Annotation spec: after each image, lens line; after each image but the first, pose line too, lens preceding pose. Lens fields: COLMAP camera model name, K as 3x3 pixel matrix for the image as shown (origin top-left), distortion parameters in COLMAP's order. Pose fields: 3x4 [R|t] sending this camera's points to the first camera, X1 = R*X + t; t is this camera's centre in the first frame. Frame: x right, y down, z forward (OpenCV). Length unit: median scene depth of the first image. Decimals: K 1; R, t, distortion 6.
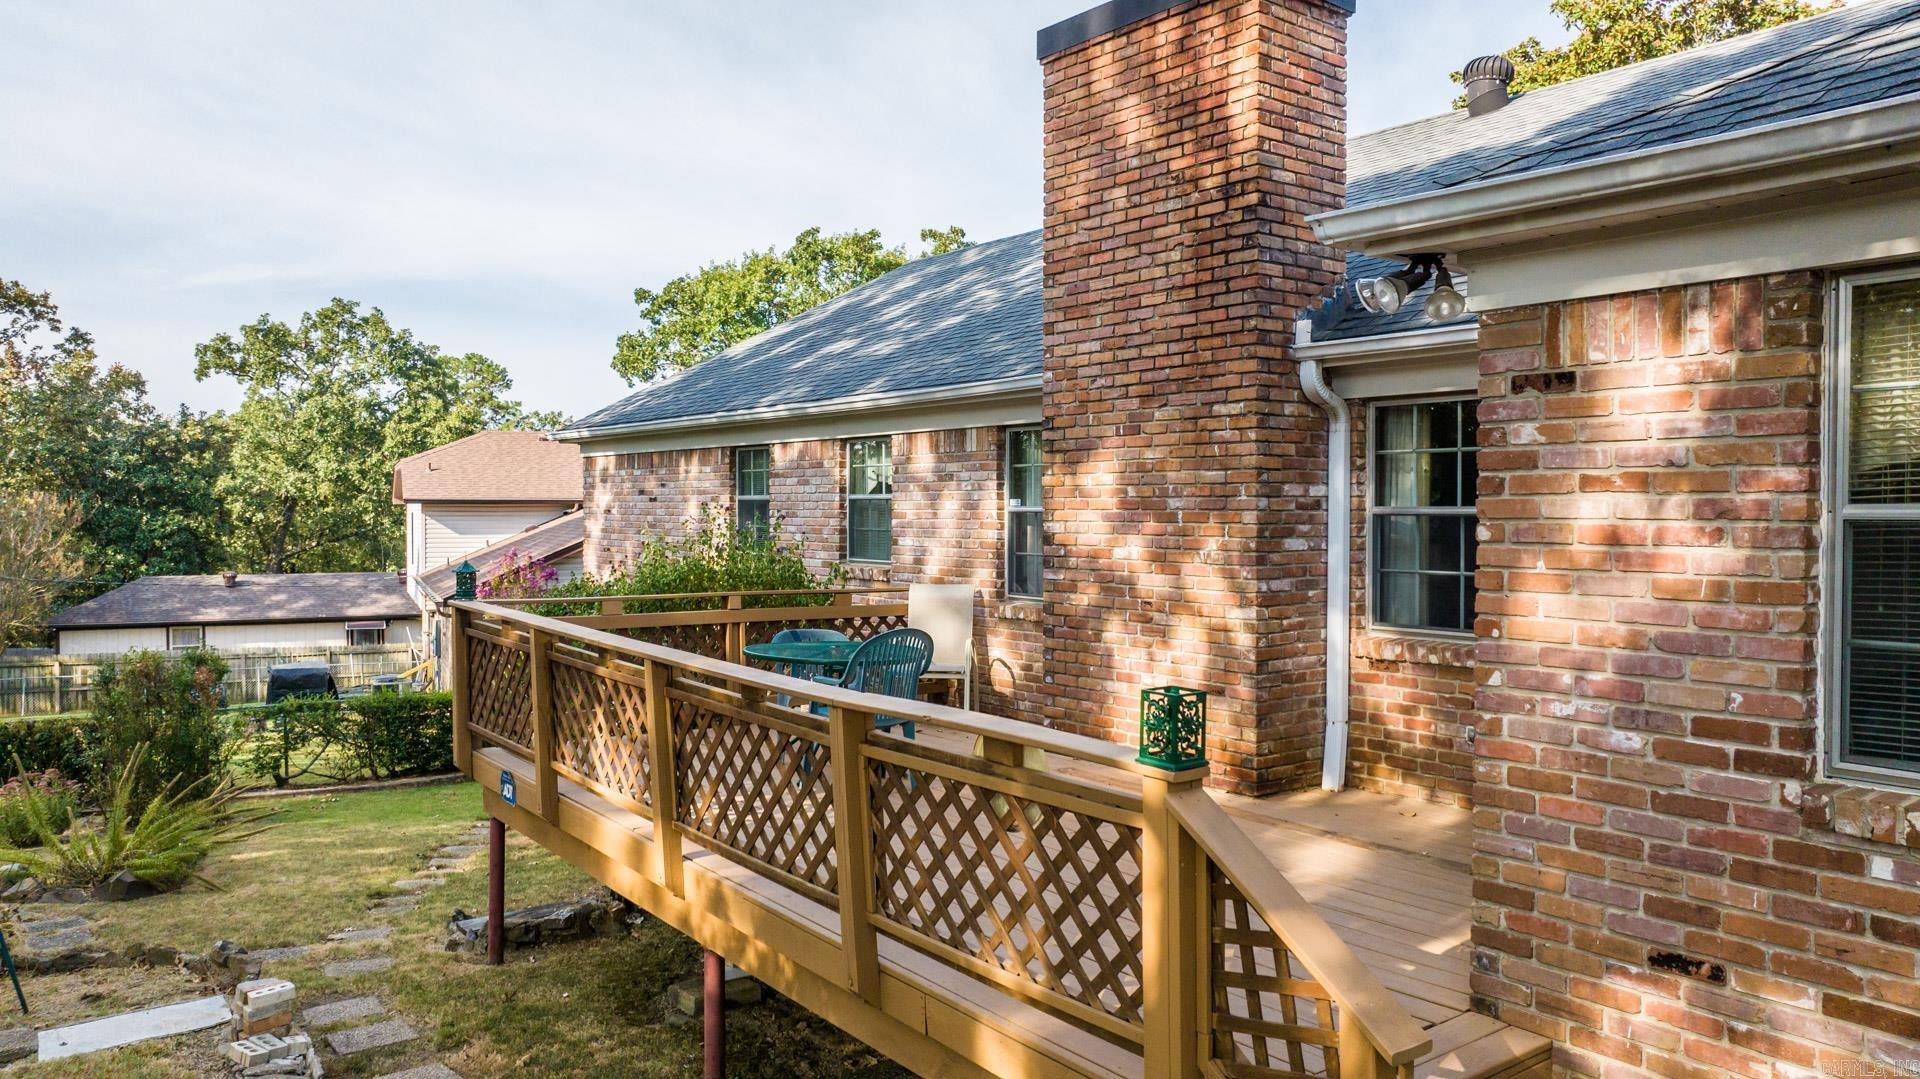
lens RADIAL K [[1304.5, 0, 960.0], [0, 1304.5, 539.5], [0, 0, 1]] dist [-0.018632, 0.000502]
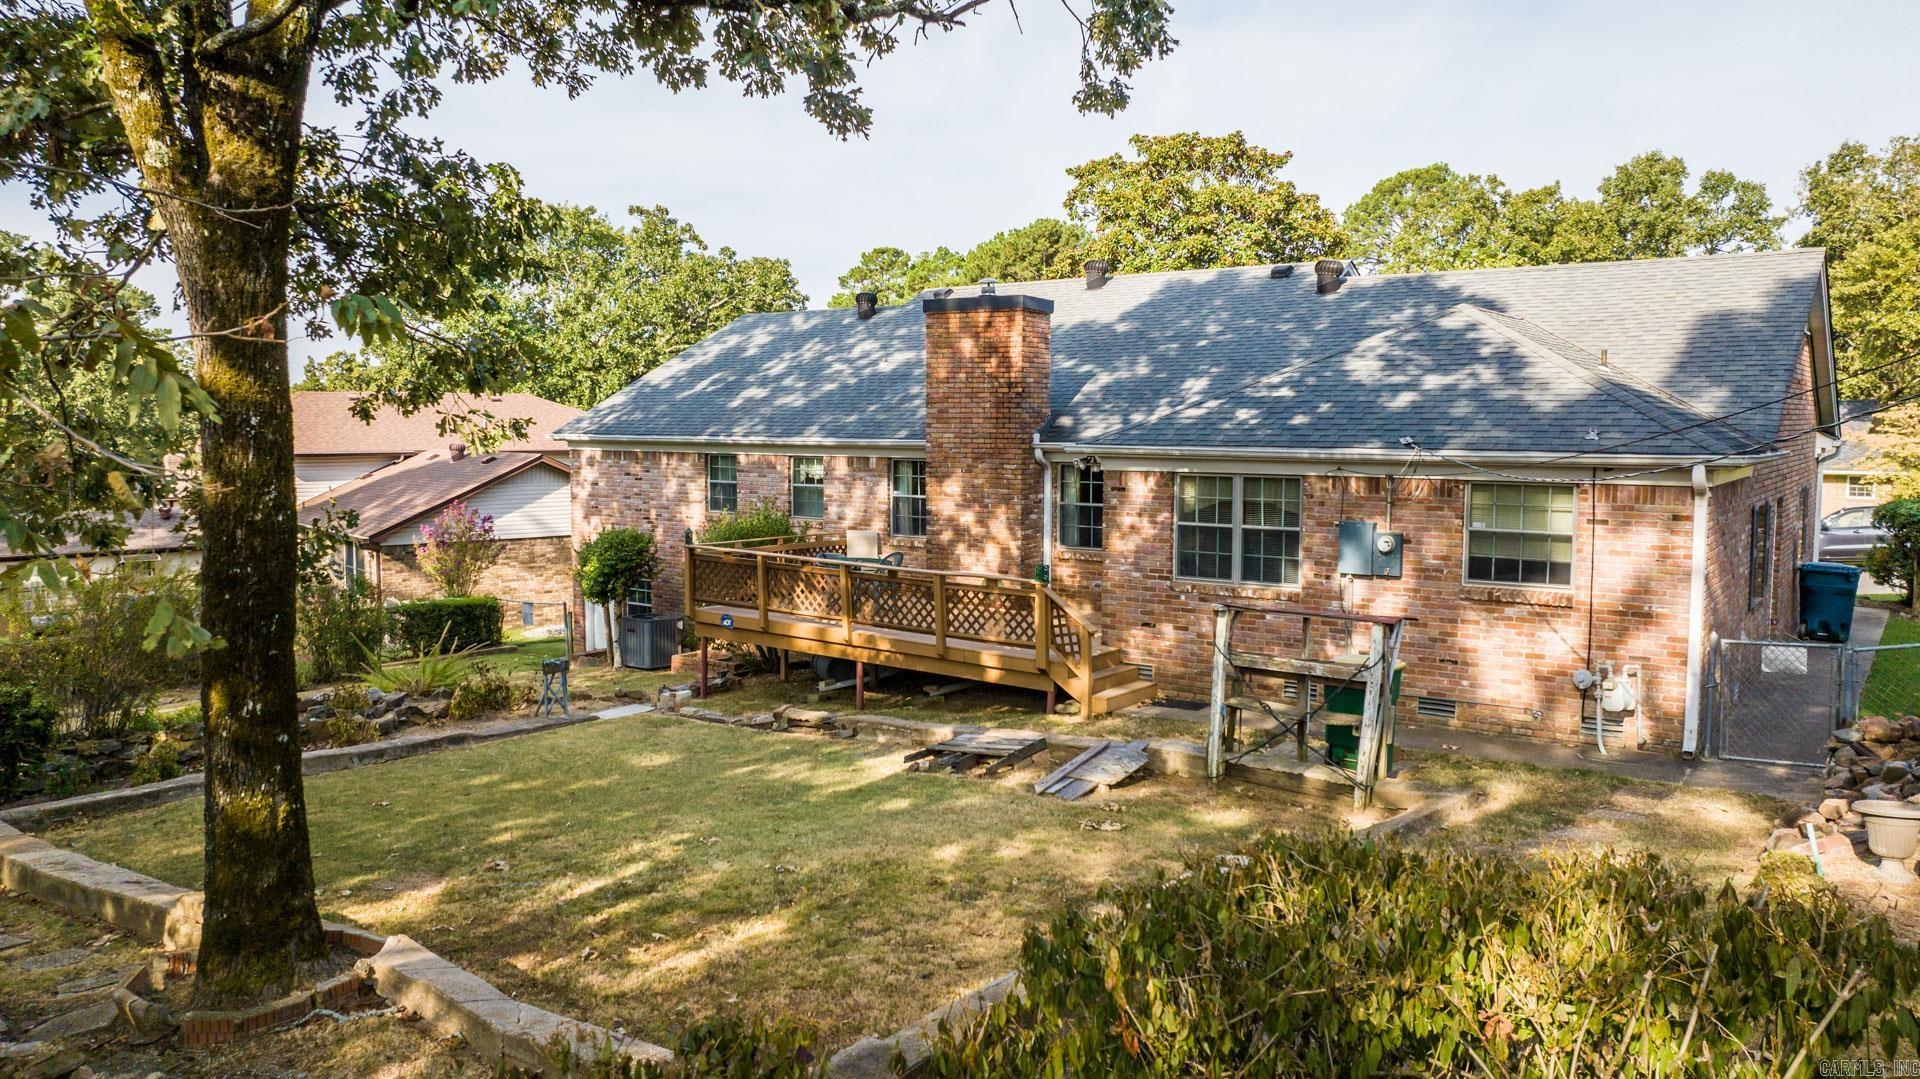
lens RADIAL K [[1304.5, 0, 960.0], [0, 1304.5, 539.5], [0, 0, 1]] dist [-0.018632, 0.000502]
pose [[0.955484, -0.026552, 0.293844, -0.683219], [0.006051, 0.997496, 0.070459, -0.139656], [-0.294979, -0.065545, 0.953253, -1.535257]]
